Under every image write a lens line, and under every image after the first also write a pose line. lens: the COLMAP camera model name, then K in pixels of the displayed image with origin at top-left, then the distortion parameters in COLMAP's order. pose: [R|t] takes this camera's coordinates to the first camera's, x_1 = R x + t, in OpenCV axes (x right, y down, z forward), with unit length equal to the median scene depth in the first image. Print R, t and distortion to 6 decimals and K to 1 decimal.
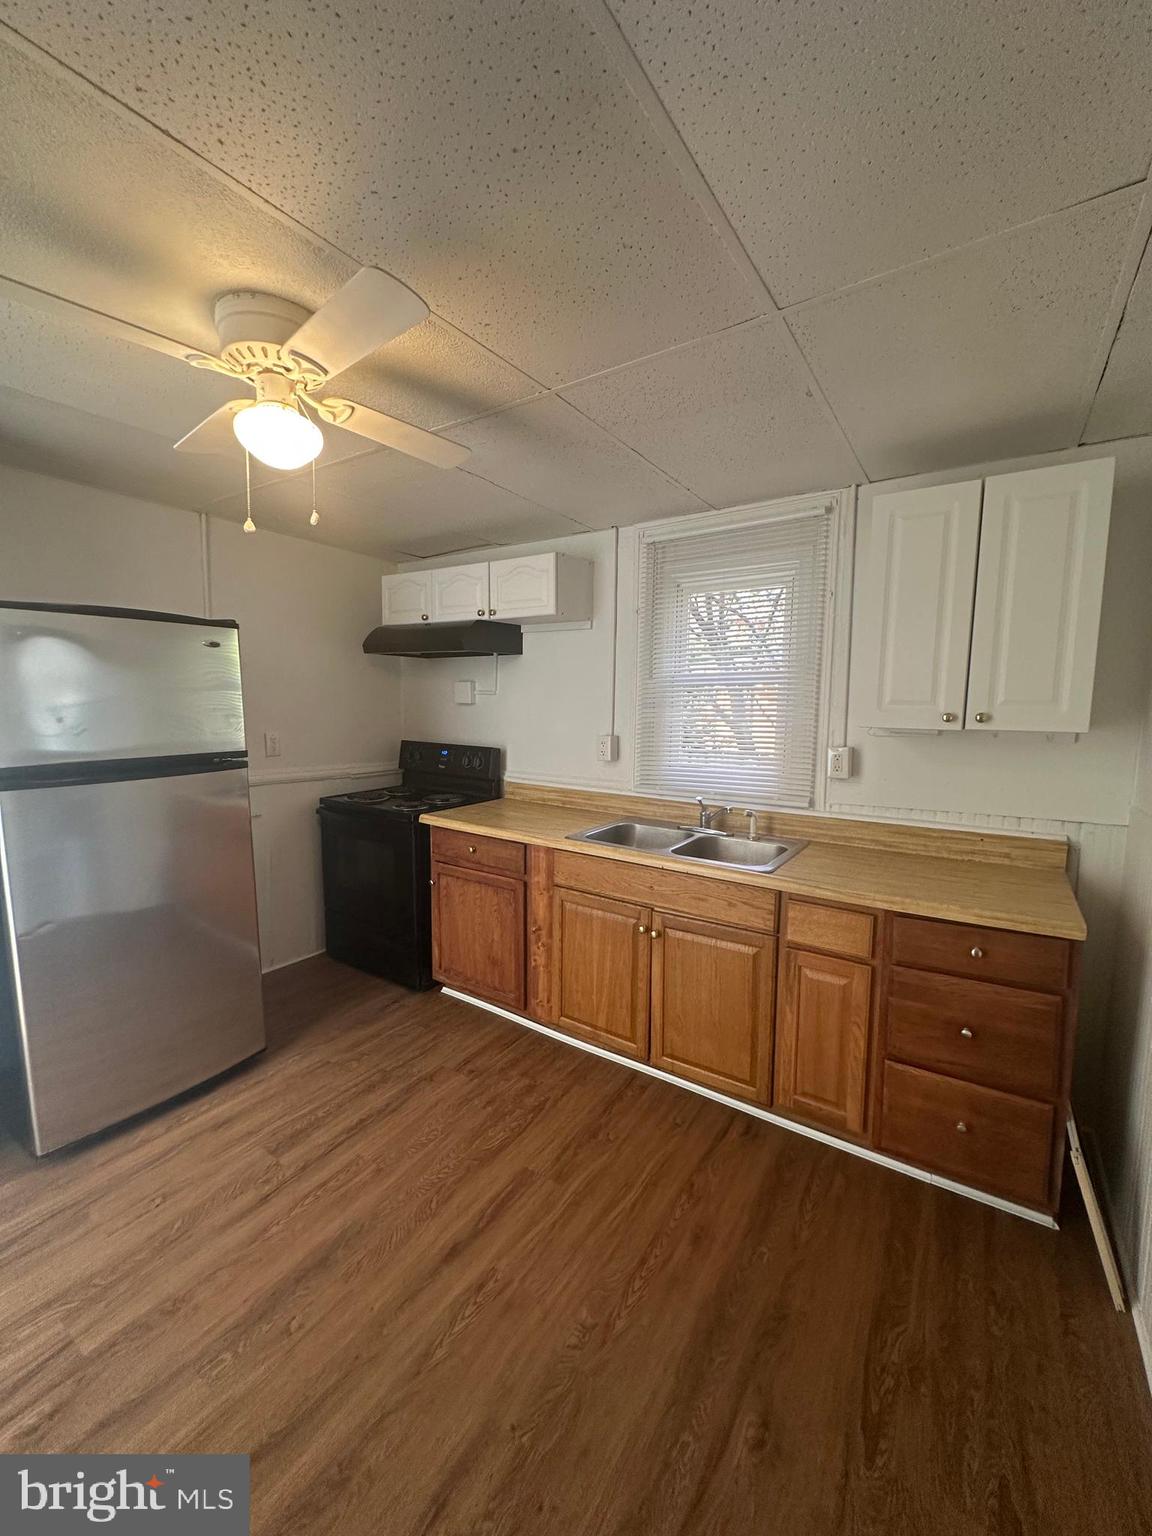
lens RADIAL K [[611.8, 0, 576.6], [0, 611.8, 769.2], [0, 0, 1]] dist [0.000873, 0.000582]
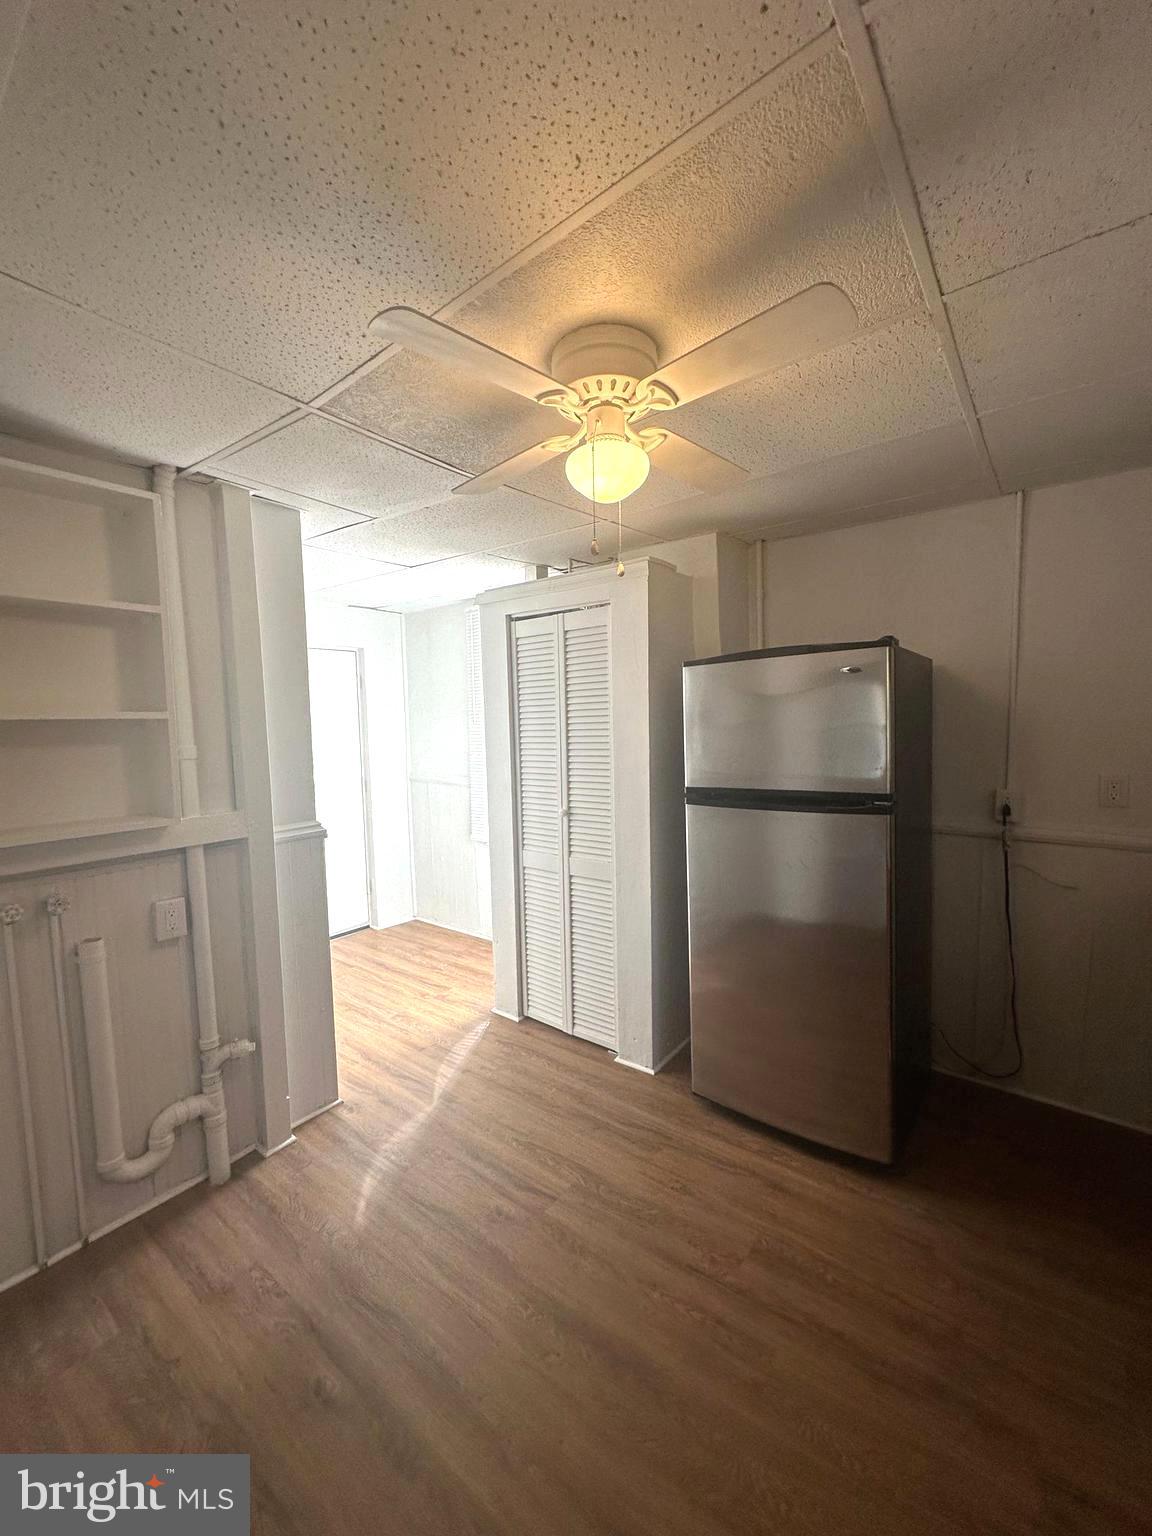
lens RADIAL K [[614.3, 0, 574.6], [0, 614.3, 771.0], [0, 0, 1]] dist [-0.000984, -0.000240]
pose [[-0.071437, 0.068131, -0.995116, 0.296774], [-0.084852, 0.993633, 0.074121, -0.084302], [0.993829, 0.089733, -0.065201, 0.627899]]
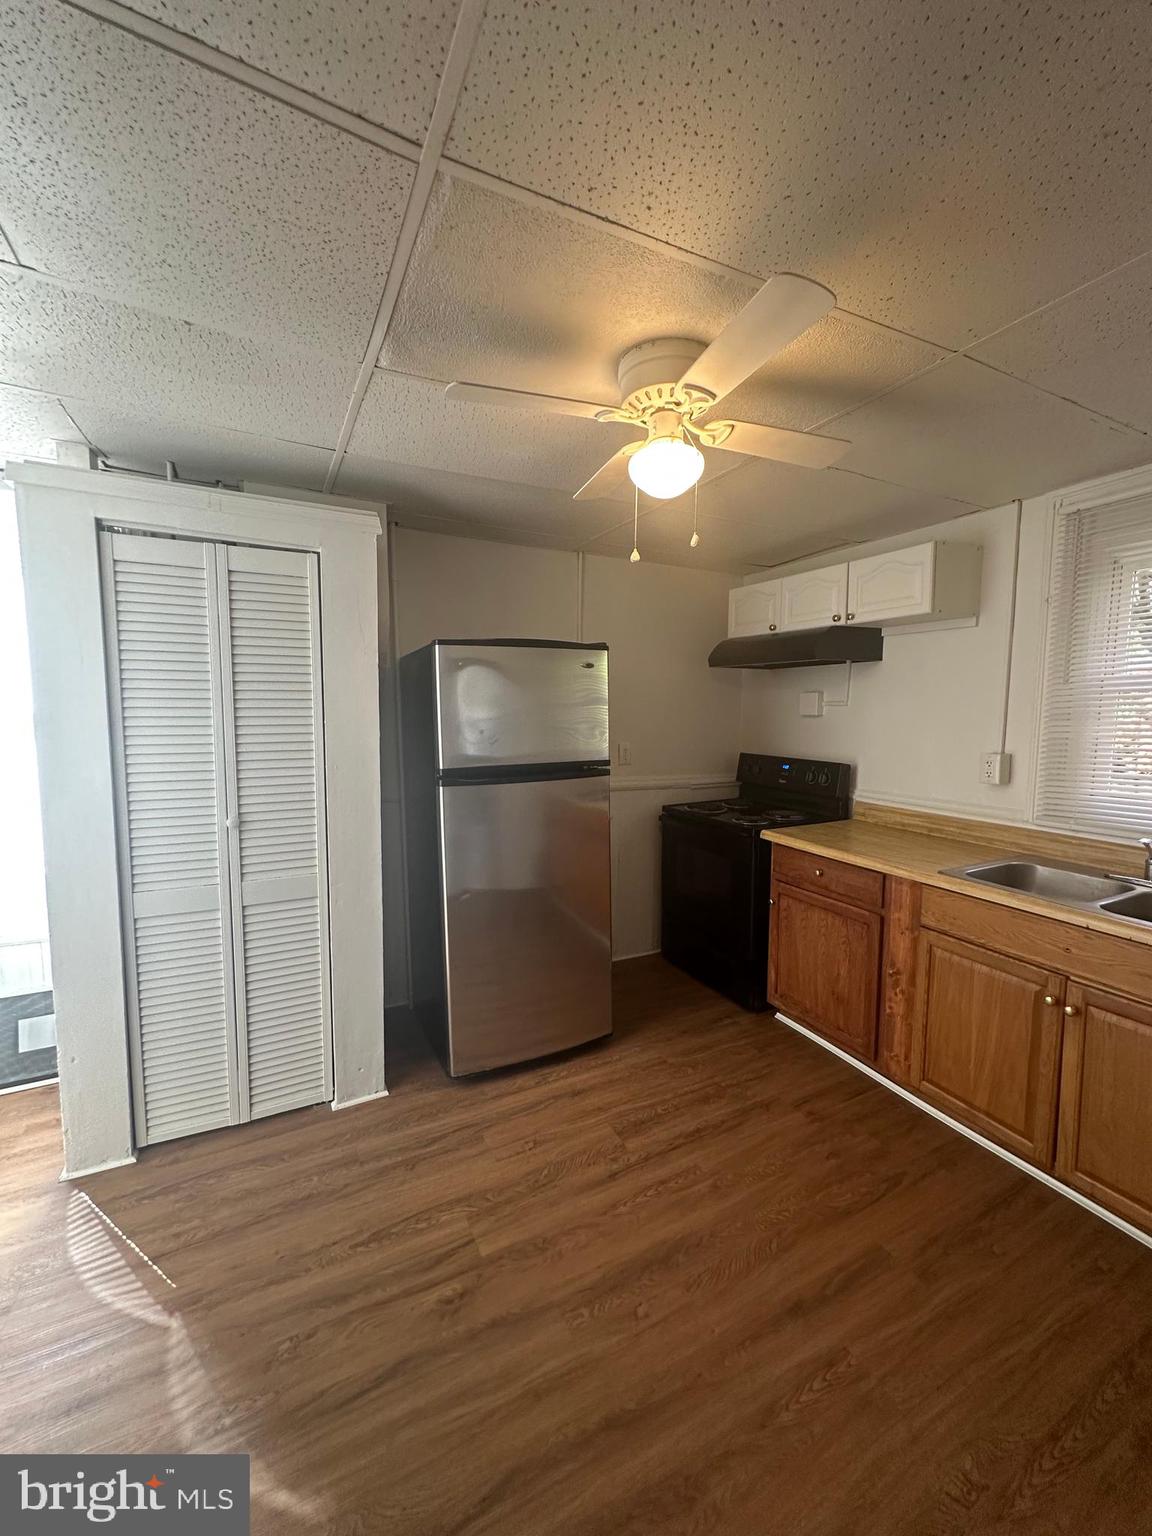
lens RADIAL K [[614.9, 0, 580.1], [0, 614.9, 768.7], [0, 0, 1]] dist [0.002165, 0.000437]
pose [[0.873671, 0.036383, -0.485155, -0.046353], [-0.045868, 0.998918, -0.007688, -0.003134], [0.484351, 0.028970, 0.874394, 0.002152]]
